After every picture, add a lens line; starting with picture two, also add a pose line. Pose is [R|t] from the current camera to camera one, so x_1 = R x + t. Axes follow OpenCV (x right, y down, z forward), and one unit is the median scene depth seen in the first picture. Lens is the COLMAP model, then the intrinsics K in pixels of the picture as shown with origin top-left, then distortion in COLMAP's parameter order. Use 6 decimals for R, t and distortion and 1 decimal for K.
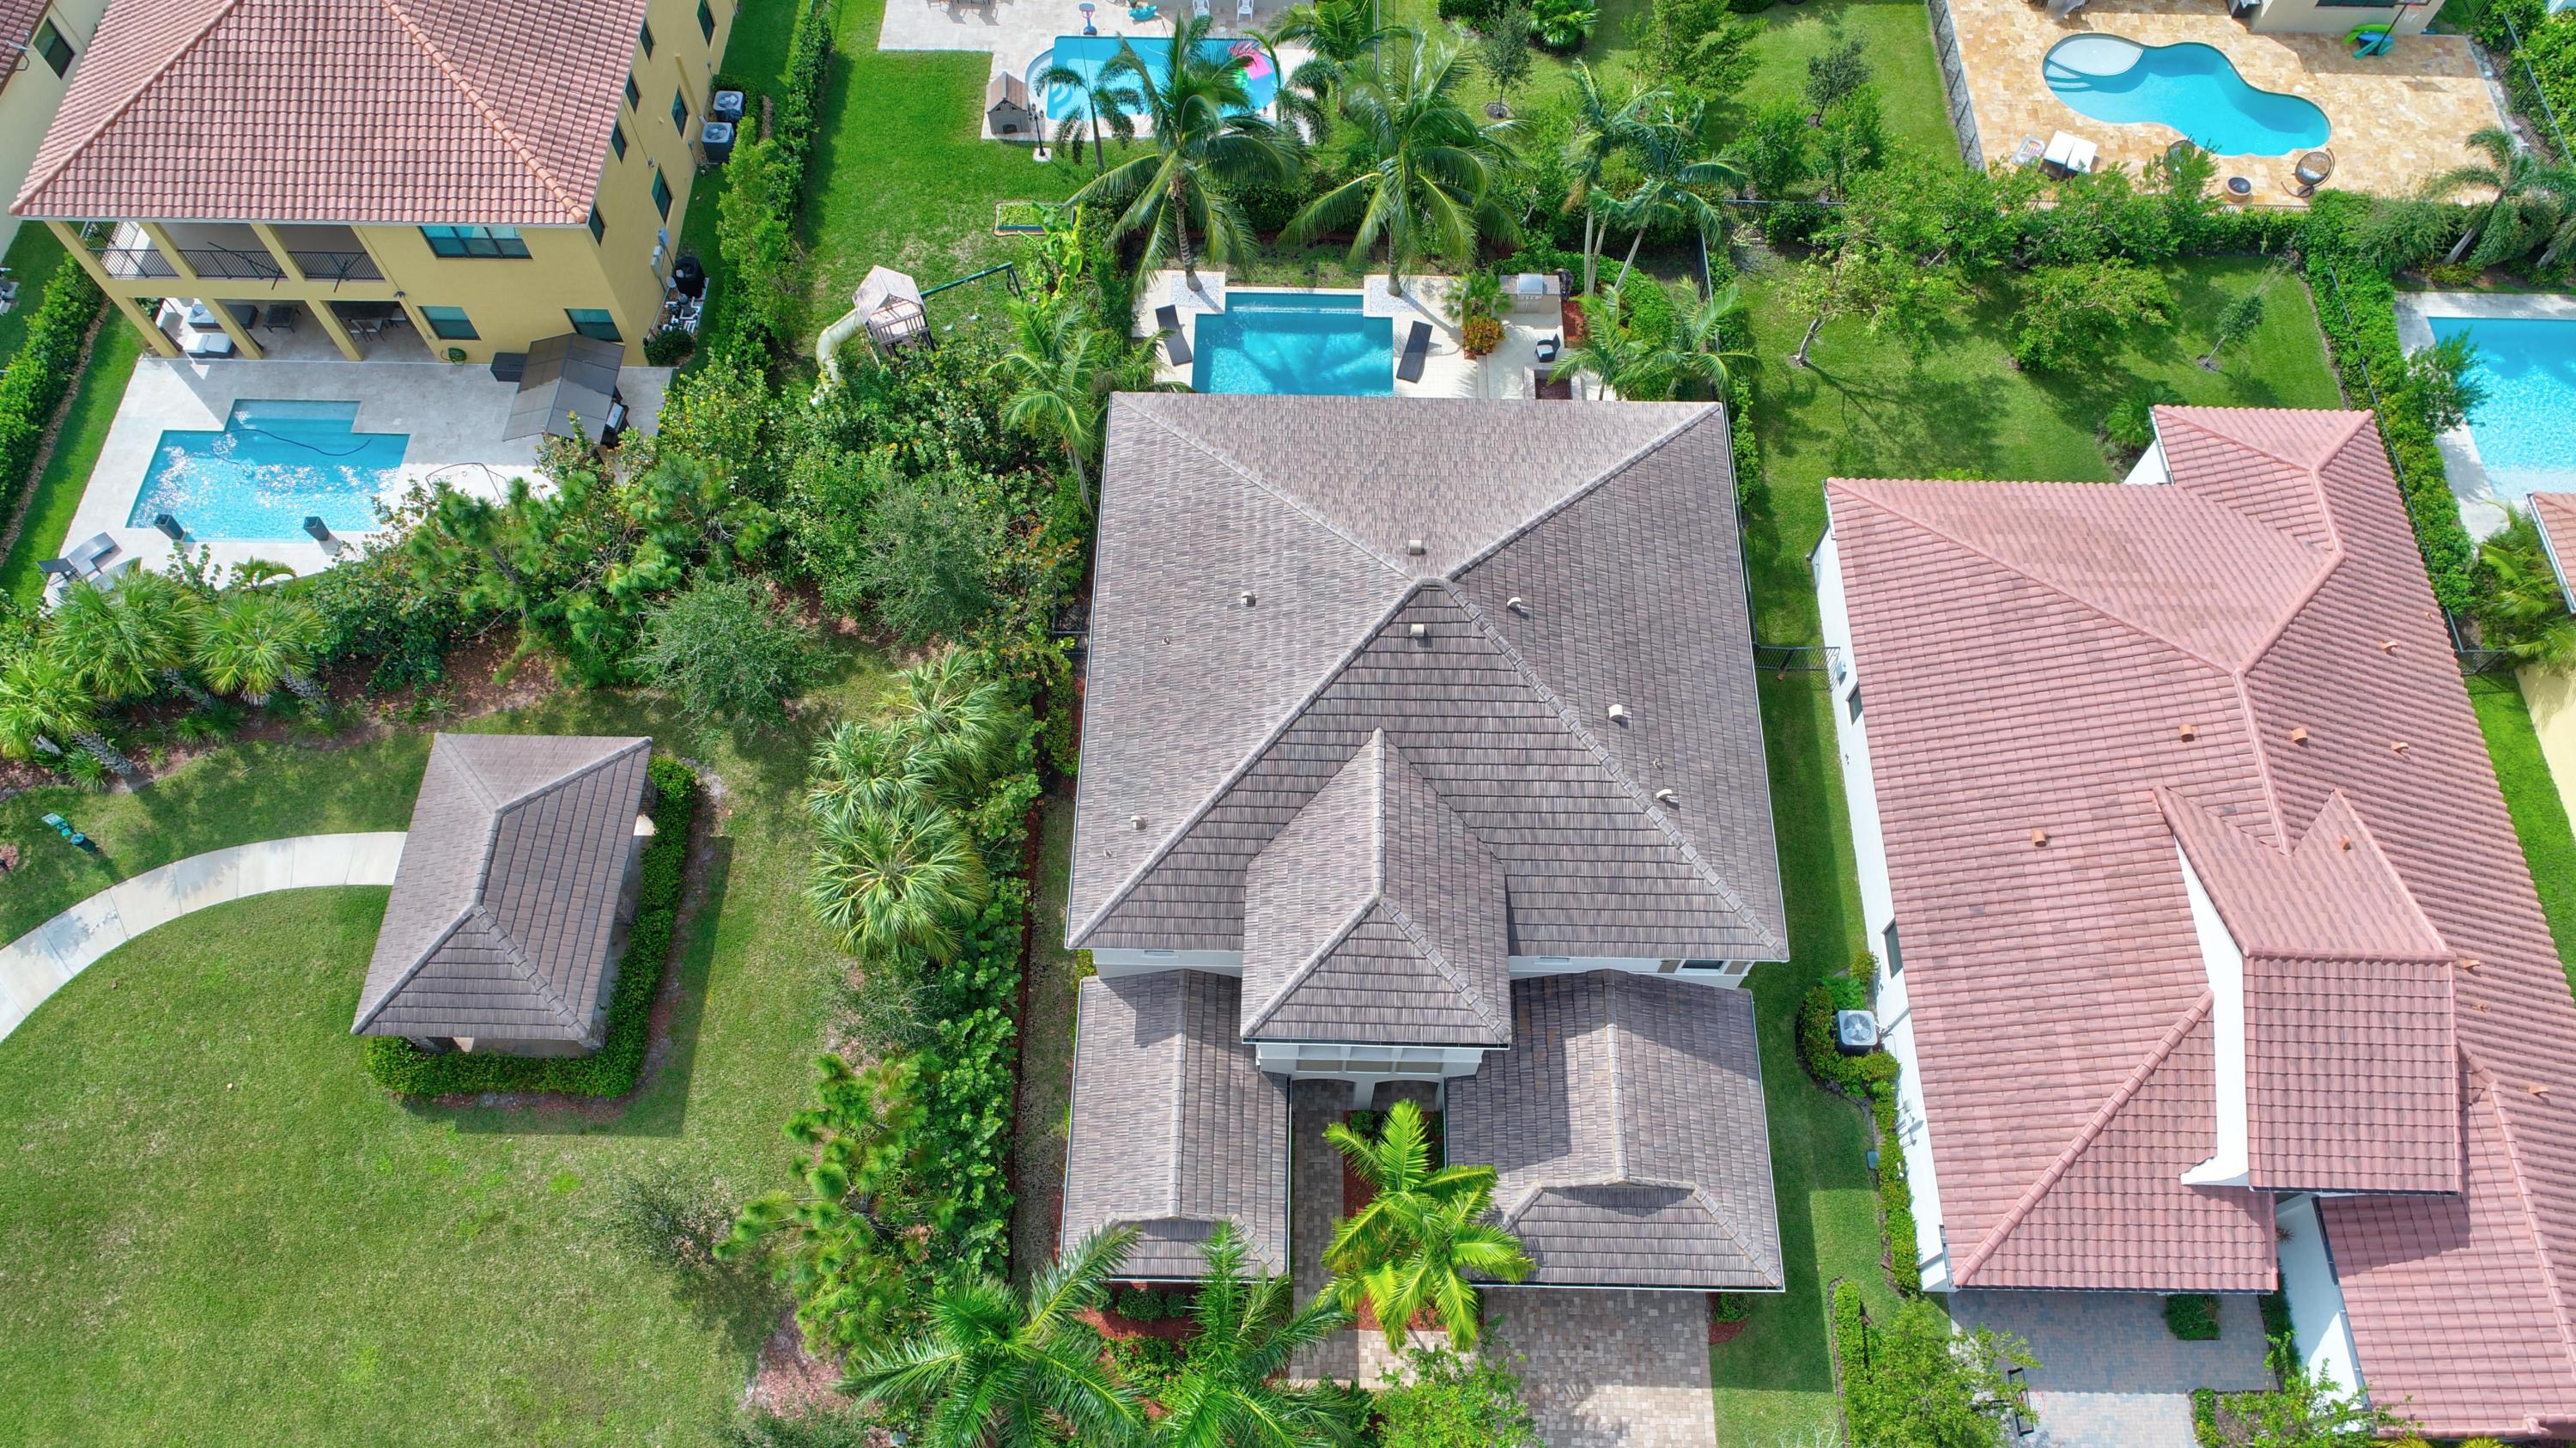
lens RADIAL K [[1734.5, 0, 1288.0], [0, 1734.5, 724.0], [0, 0, 1]] dist [0.001394, 0.000191]
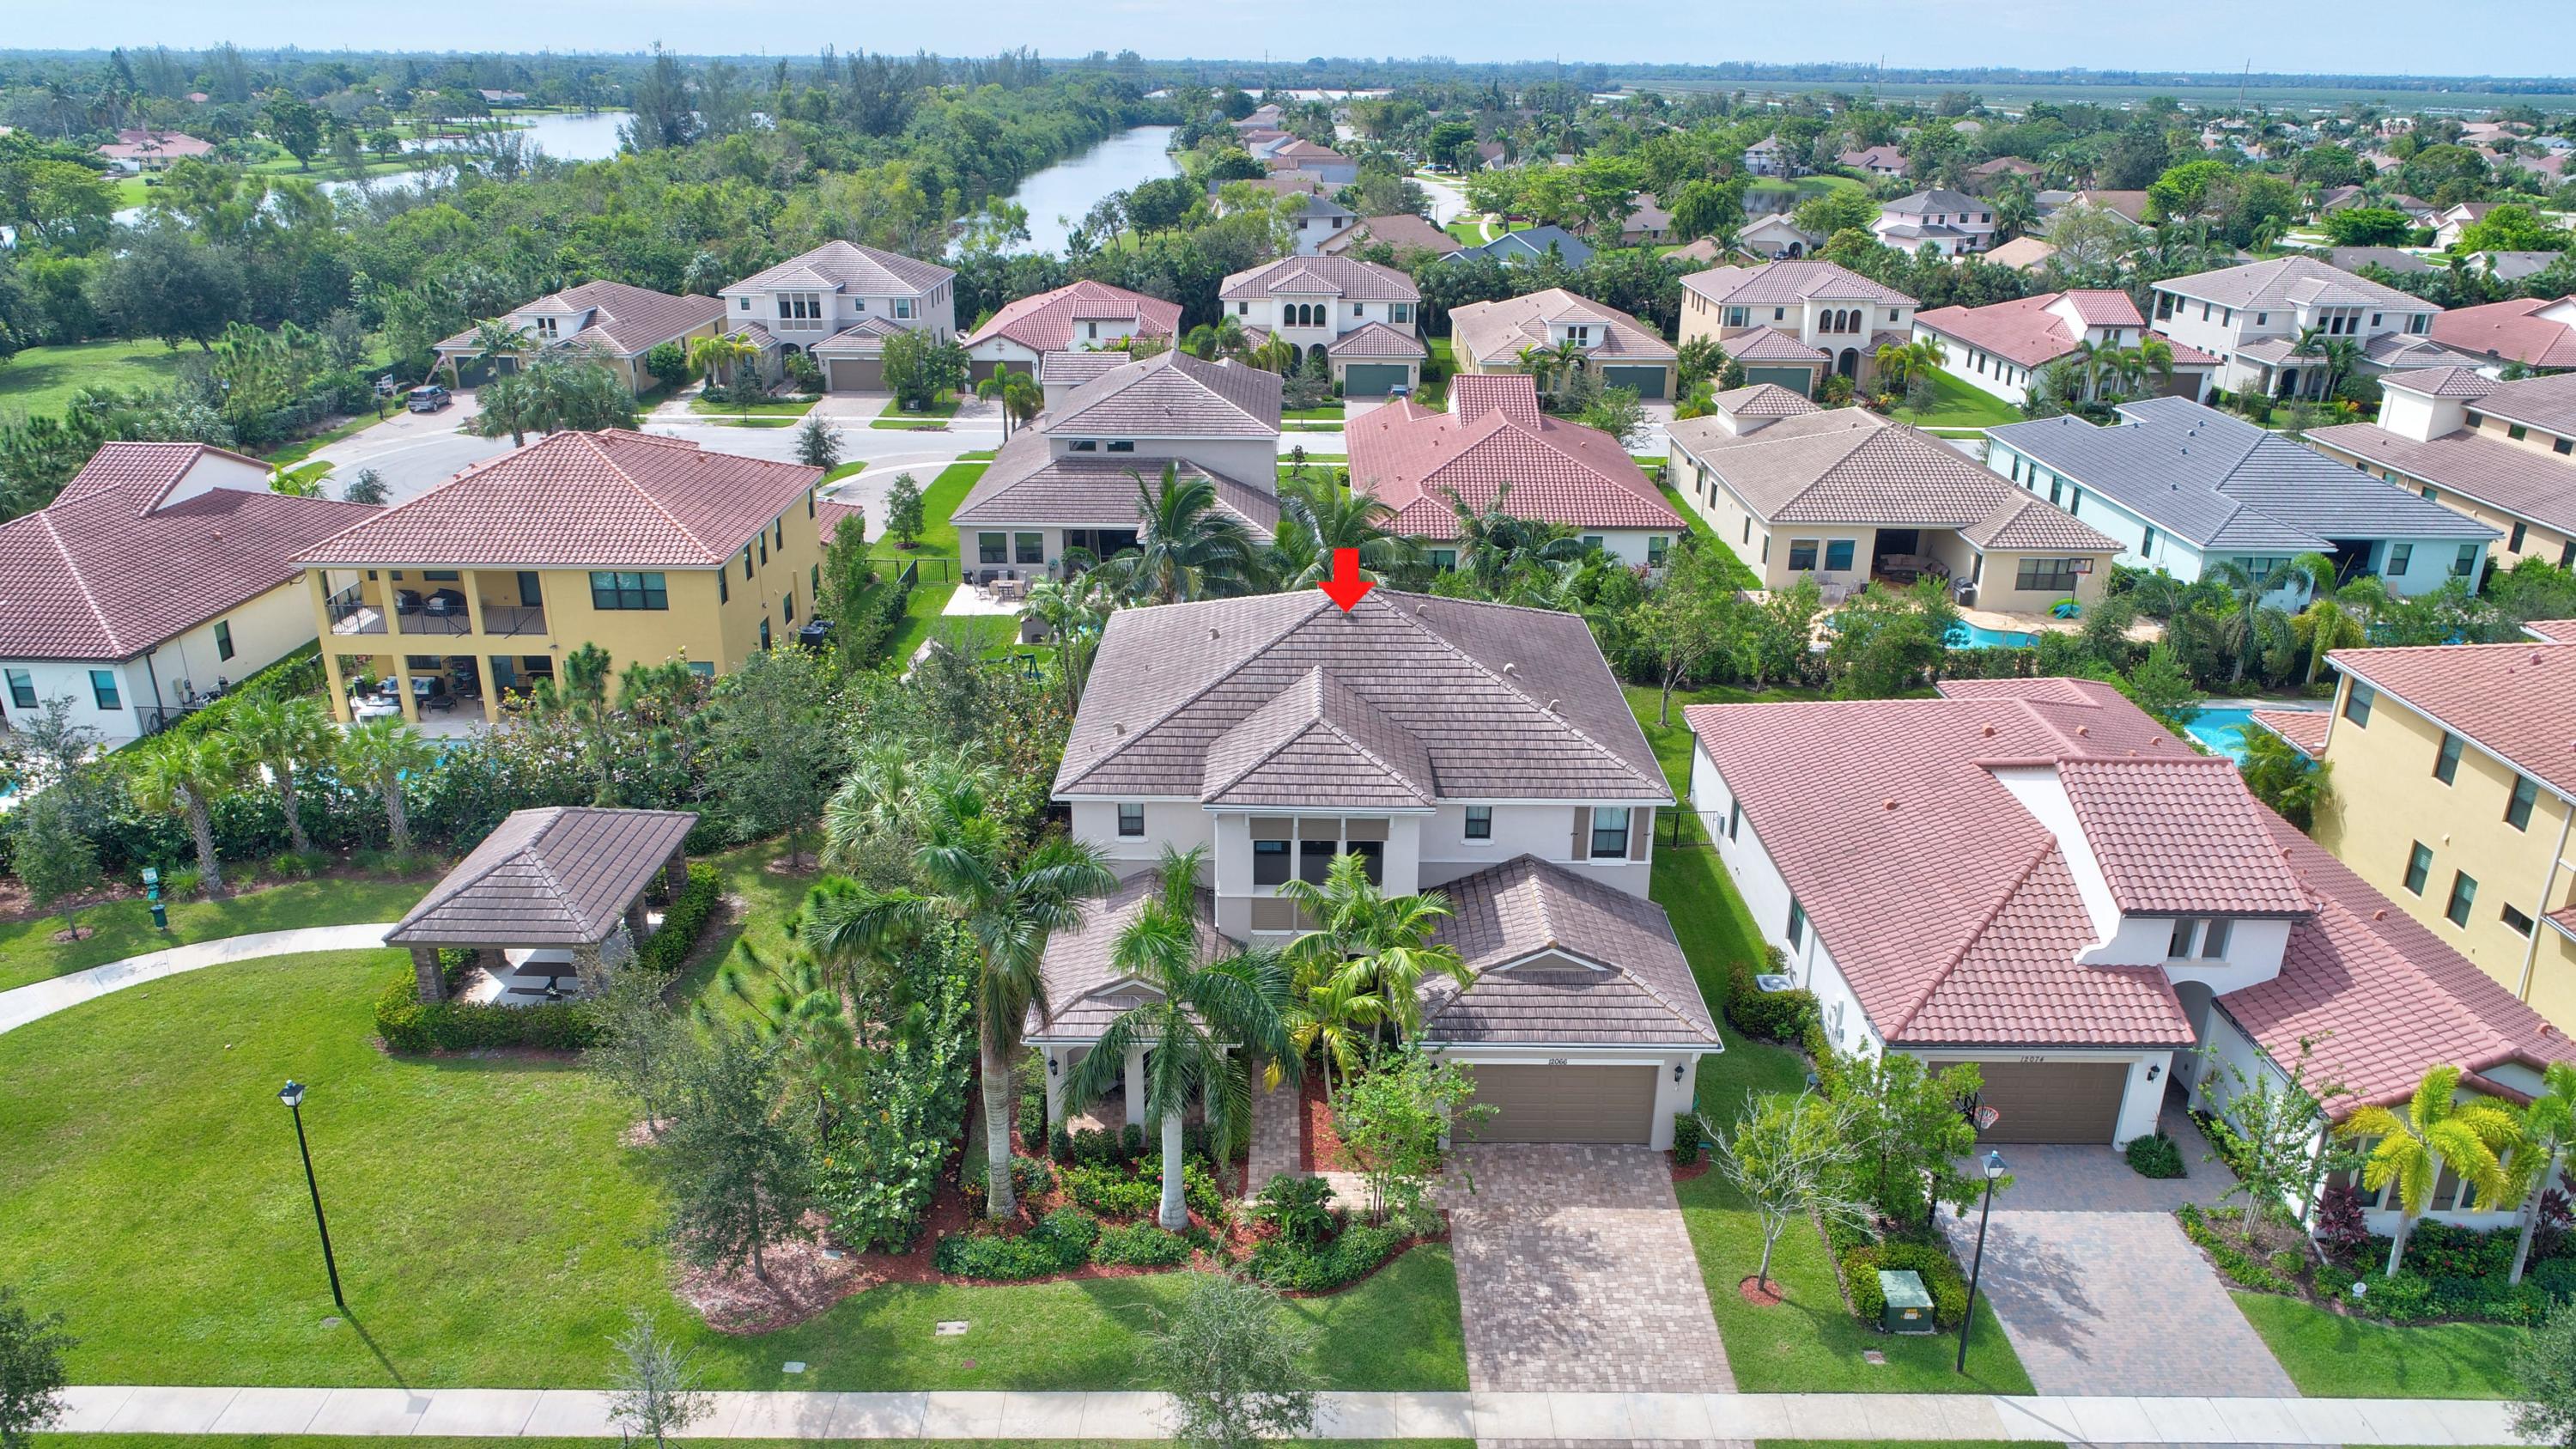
lens RADIAL K [[1736.7, 0, 1284.3], [0, 1736.7, 712.1], [0, 0, 1]] dist [0.003882, -0.000155]
pose [[0.999913, -0.005343, 0.012080, 0.012927], [0.012010, 0.748545, -0.662976, 0.822683], [-0.005500, 0.663063, 0.748543, 0.091080]]
